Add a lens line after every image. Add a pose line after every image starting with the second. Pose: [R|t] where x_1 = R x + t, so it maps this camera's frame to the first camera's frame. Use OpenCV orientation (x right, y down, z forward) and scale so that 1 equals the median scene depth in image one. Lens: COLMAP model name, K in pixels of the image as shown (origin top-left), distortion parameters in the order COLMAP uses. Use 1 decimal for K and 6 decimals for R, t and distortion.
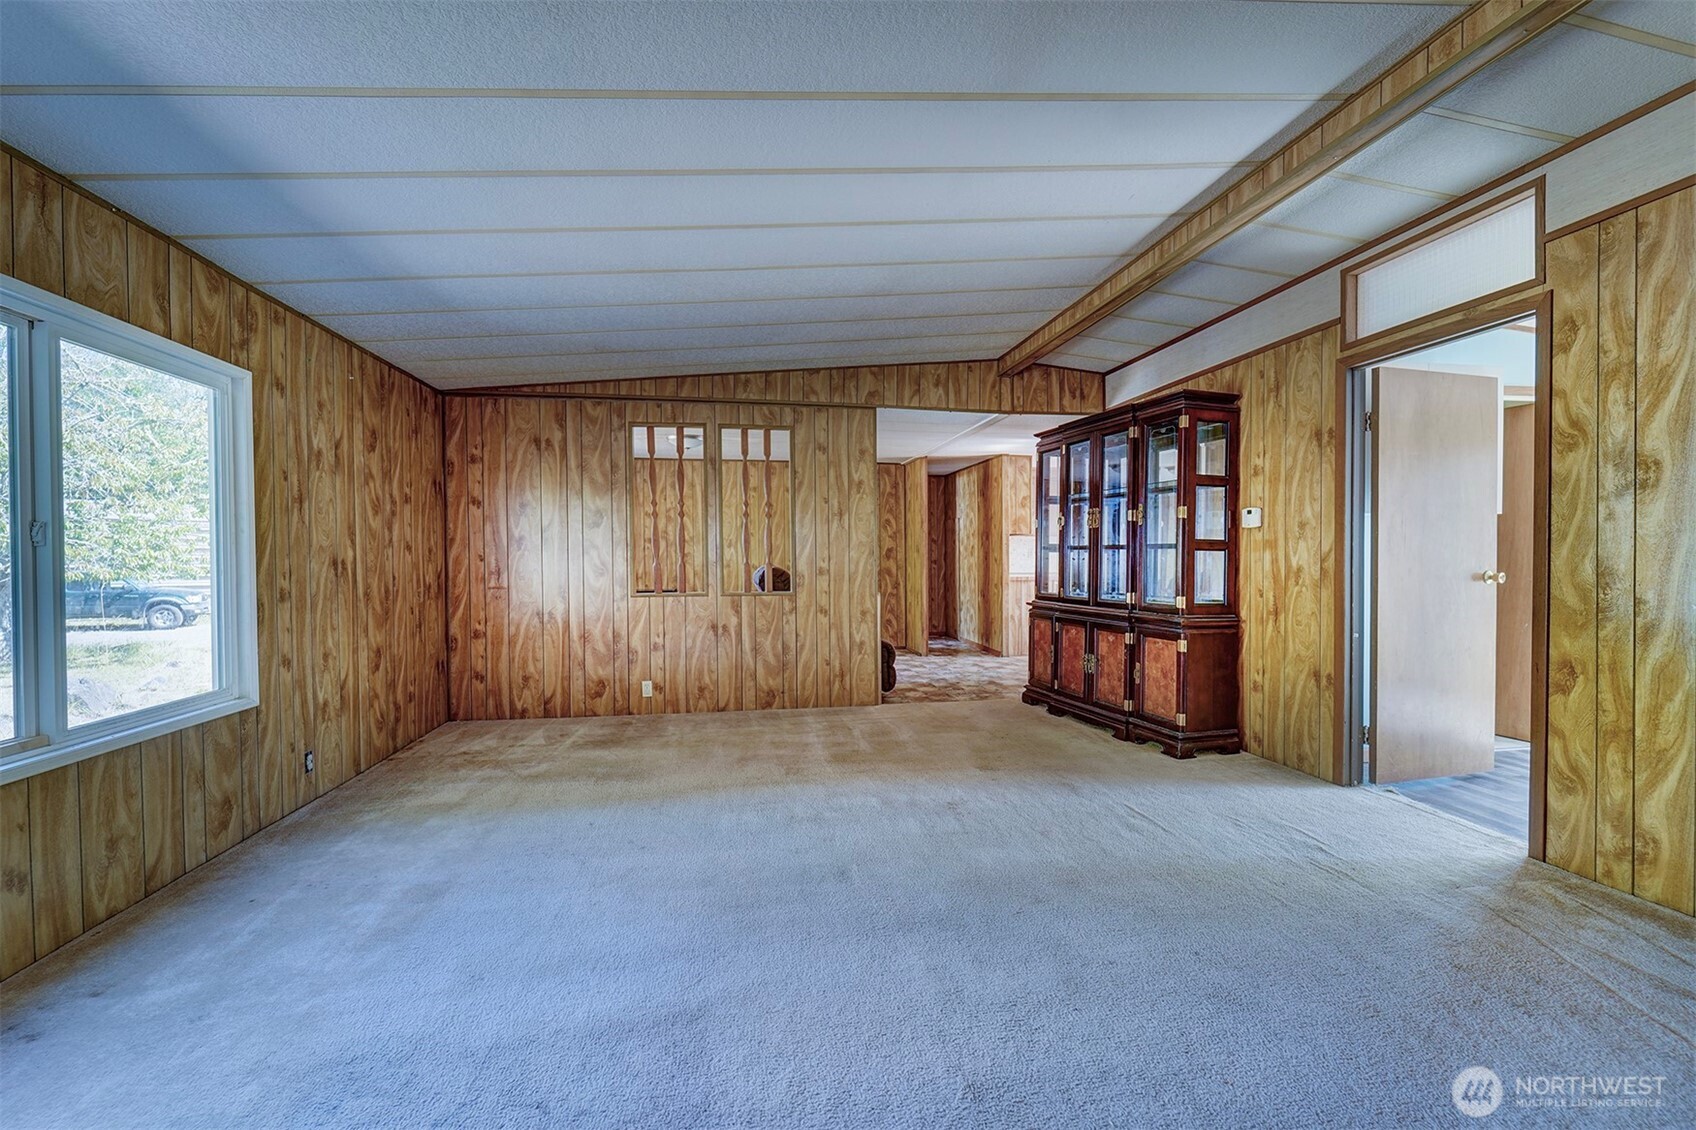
lens RADIAL K [[707.9, 0, 843.6], [0, 707.9, 571.4], [0, 0, 1]] dist [0.000638, 0.000179]
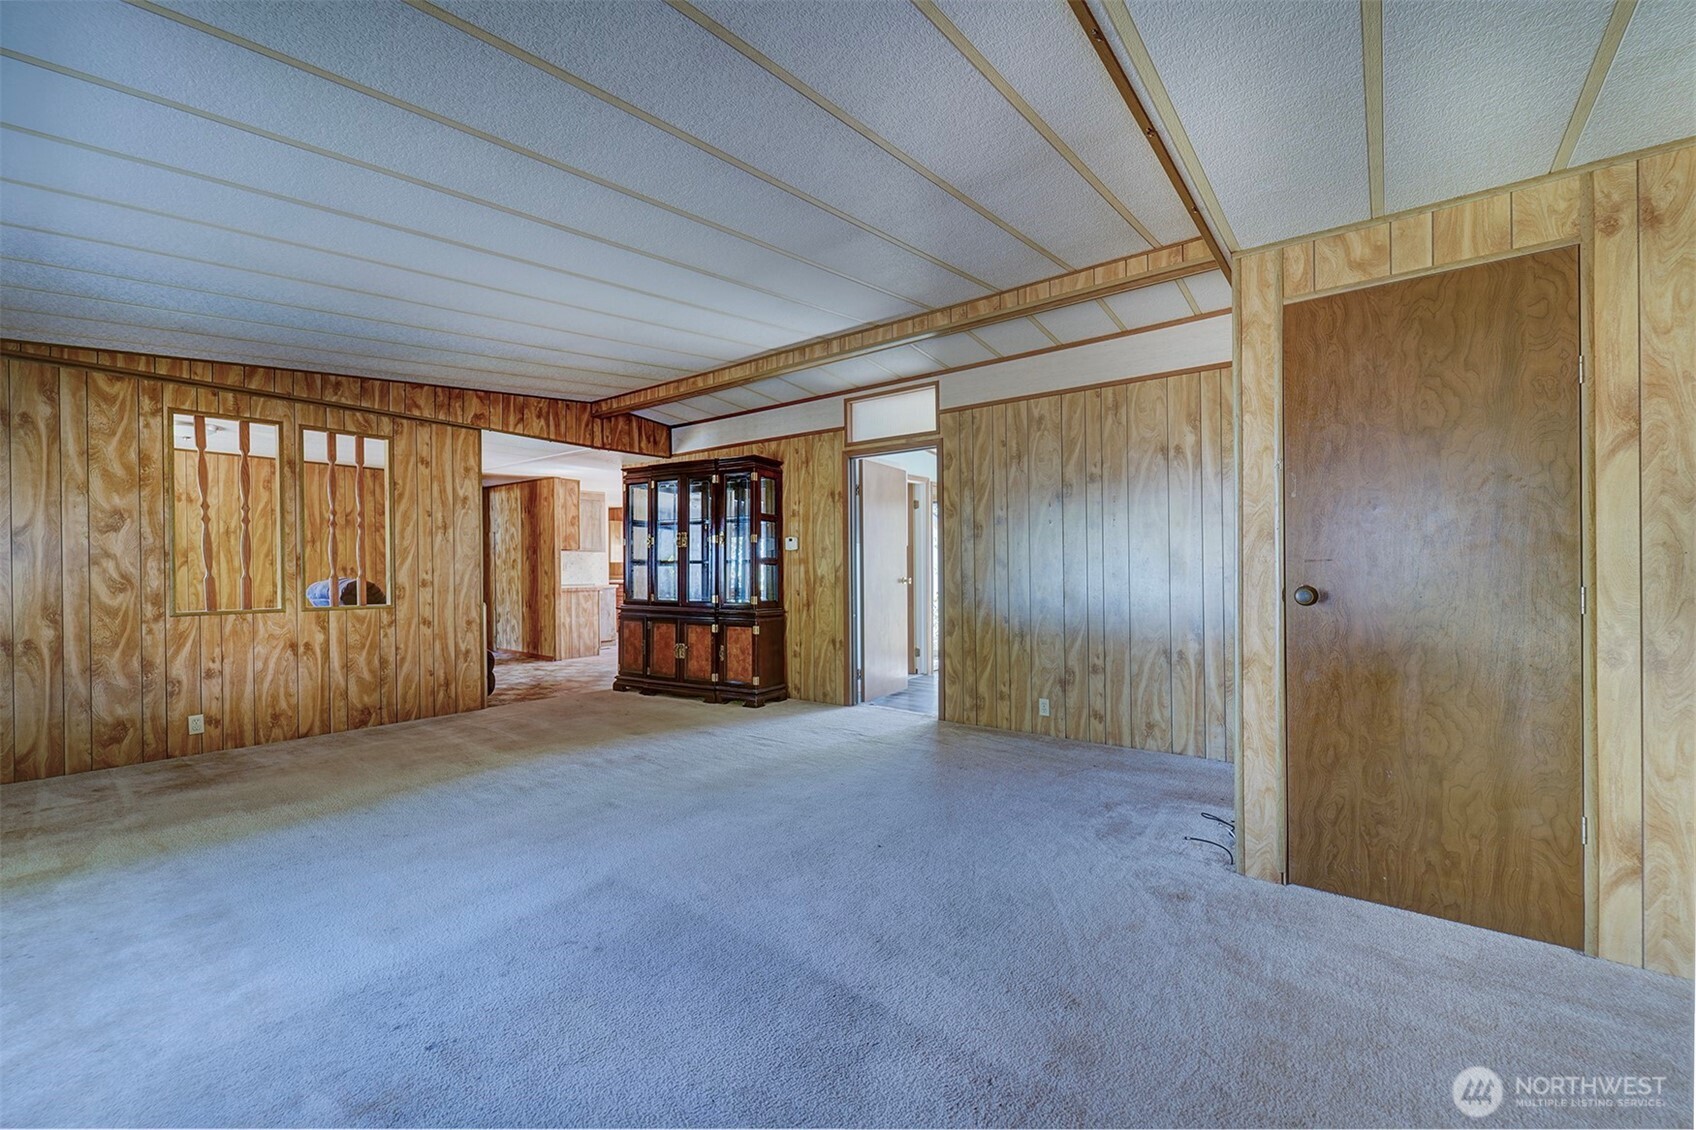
lens RADIAL K [[667.5, 0, 827.0], [0, 667.5, 568.5], [0, 0, 1]] dist [0.000357, 0.000097]
pose [[0.756490, 0.002609, 0.654001, -0.231537], [0.013171, 0.999728, -0.019223, 0.004811], [-0.653873, 0.023156, 0.756250, -0.103026]]
